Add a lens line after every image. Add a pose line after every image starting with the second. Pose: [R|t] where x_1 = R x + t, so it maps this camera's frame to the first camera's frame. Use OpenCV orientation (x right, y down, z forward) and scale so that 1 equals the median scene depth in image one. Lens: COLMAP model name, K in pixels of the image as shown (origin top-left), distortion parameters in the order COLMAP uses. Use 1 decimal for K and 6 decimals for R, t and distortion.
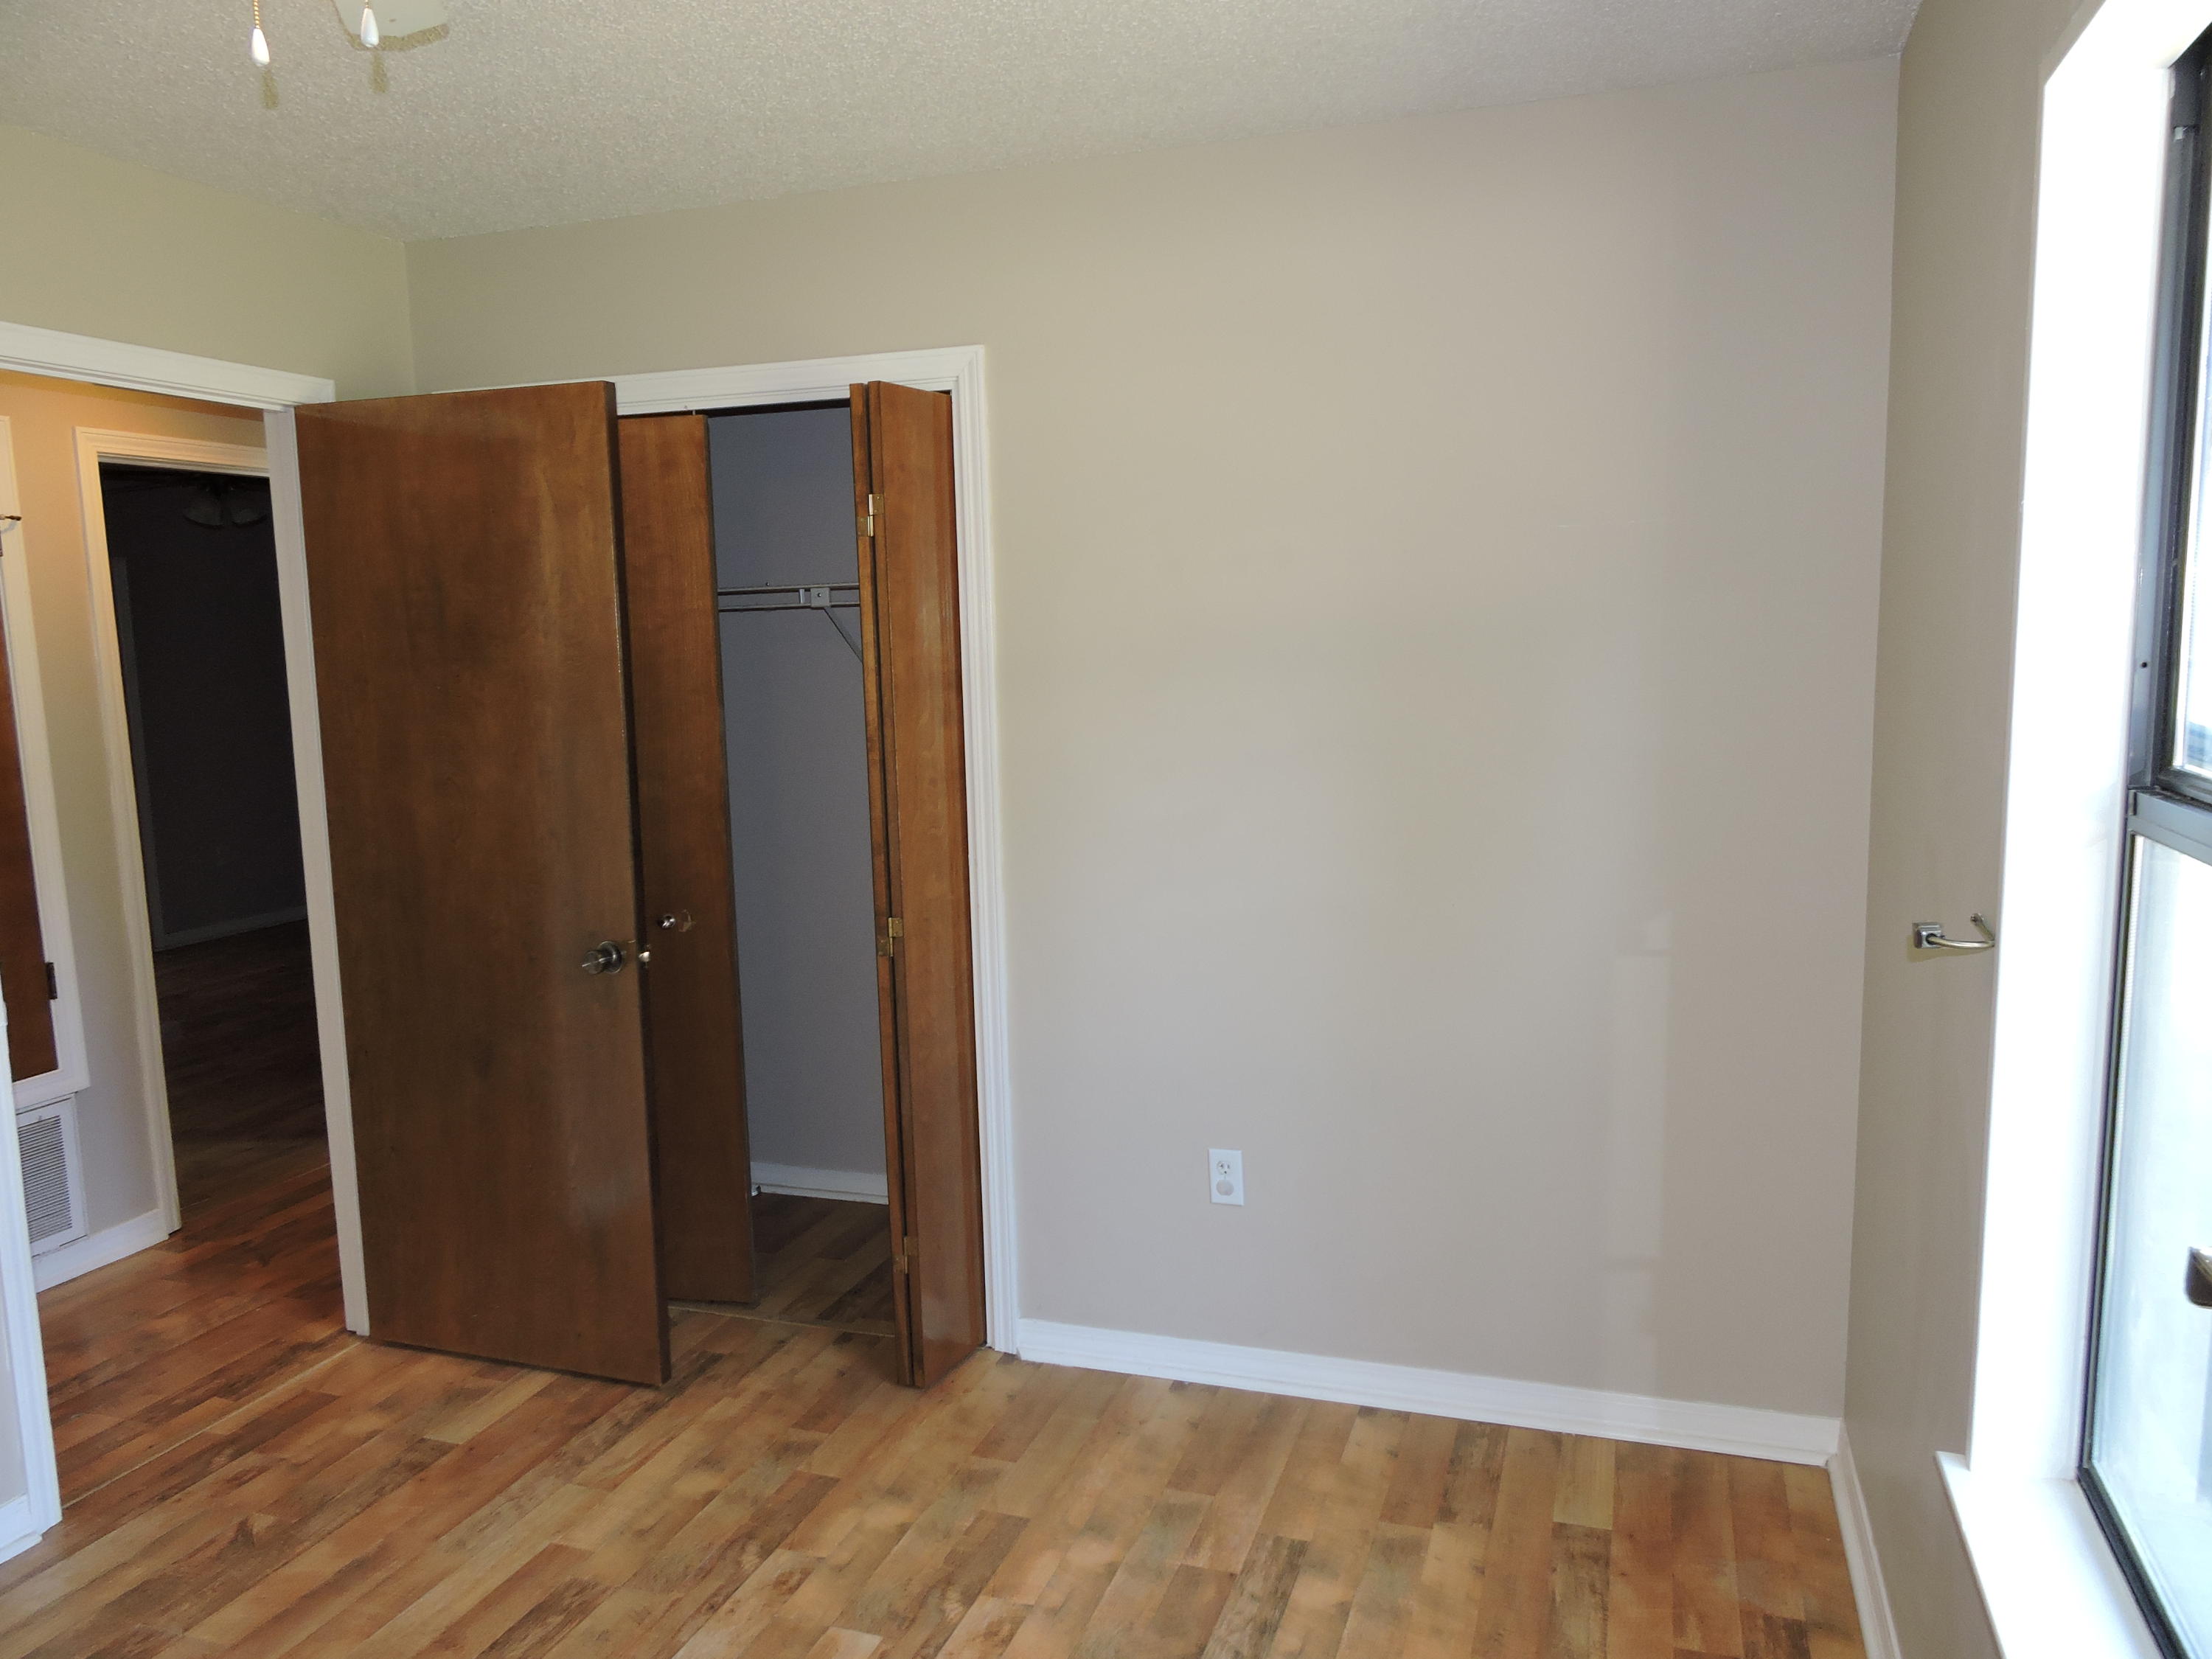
lens RADIAL K [[1577.3, 0, 1108.8], [0, 1577.3, 829.0], [0, 0, 1]] dist [-0.002121, 0.001866]
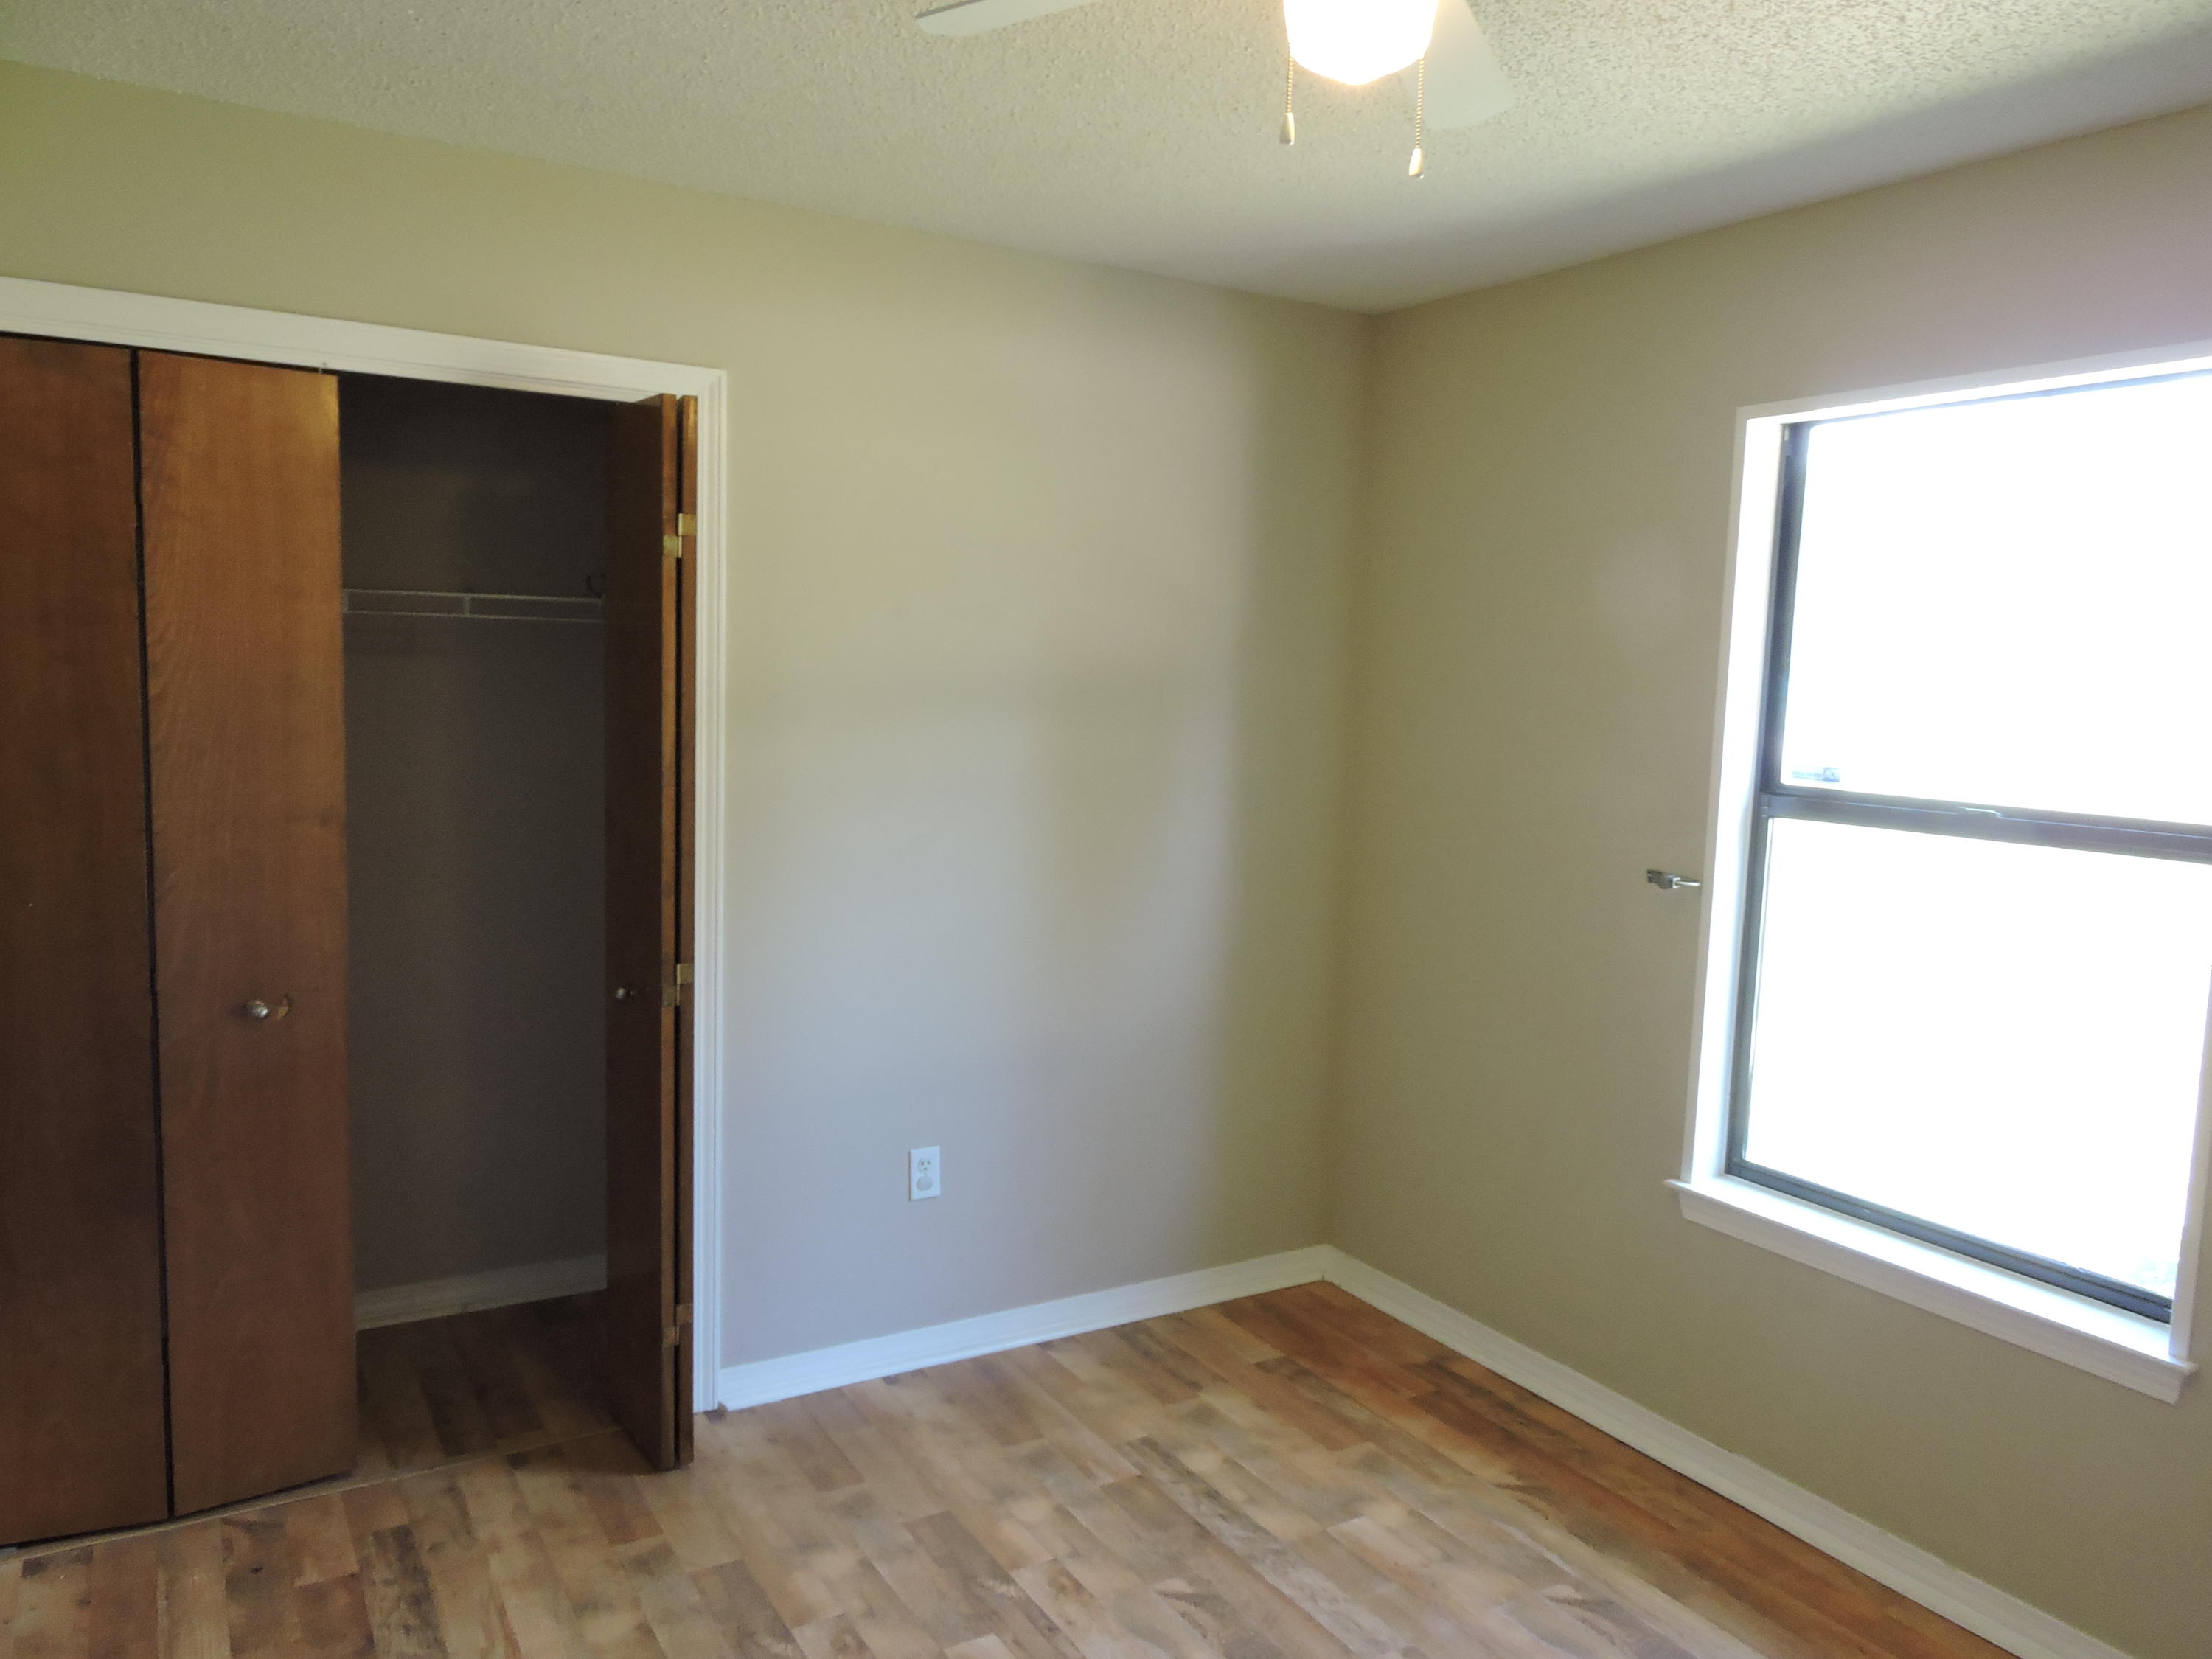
lens RADIAL K [[1577.3, 0, 1113.6], [0, 1577.3, 836.7], [0, 0, 1]] dist [-0.002121, 0.001866]
pose [[0.644152, -0.038724, 0.763916, -0.723550], [0.046584, 0.998850, 0.011353, -0.019485], [-0.763477, 0.028274, 0.645215, 0.207796]]
